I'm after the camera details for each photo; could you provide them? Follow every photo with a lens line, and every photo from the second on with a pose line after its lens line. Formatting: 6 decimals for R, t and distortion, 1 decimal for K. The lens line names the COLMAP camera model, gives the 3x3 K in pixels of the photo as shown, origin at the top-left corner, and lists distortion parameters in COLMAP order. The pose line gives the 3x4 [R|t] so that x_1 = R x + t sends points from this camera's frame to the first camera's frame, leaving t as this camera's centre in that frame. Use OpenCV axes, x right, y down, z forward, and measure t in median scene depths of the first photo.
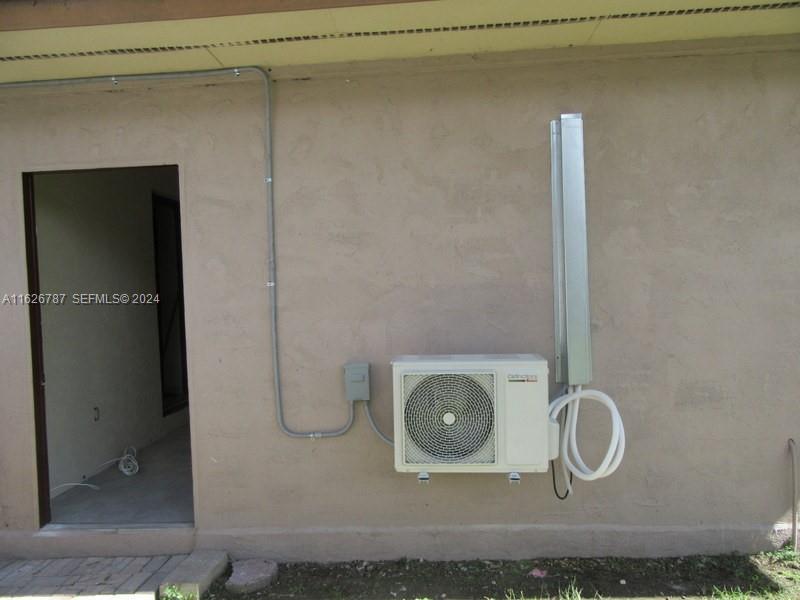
lens RADIAL K [[587.3, 0, 400.2], [0, 587.3, 300.8], [0, 0, 1]] dist [-0.019804, 0.022314]
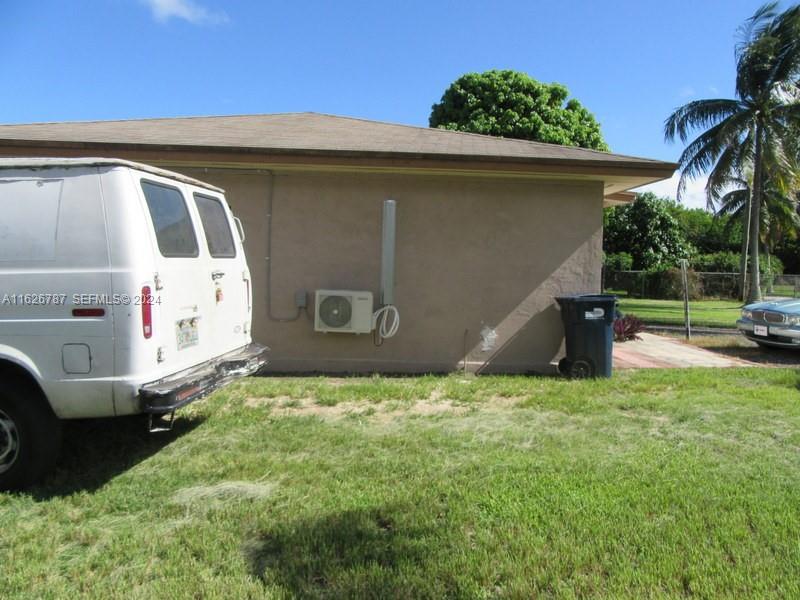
lens RADIAL K [[587.3, 0, 397.2], [0, 587.3, 295.6], [0, 0, 1]] dist [-0.019804, 0.022314]
pose [[0.991248, 0.055103, 0.119960, 0.032320], [-0.060945, 0.997099, 0.045589, -0.016515], [-0.117100, -0.052501, 0.991731, -1.575948]]
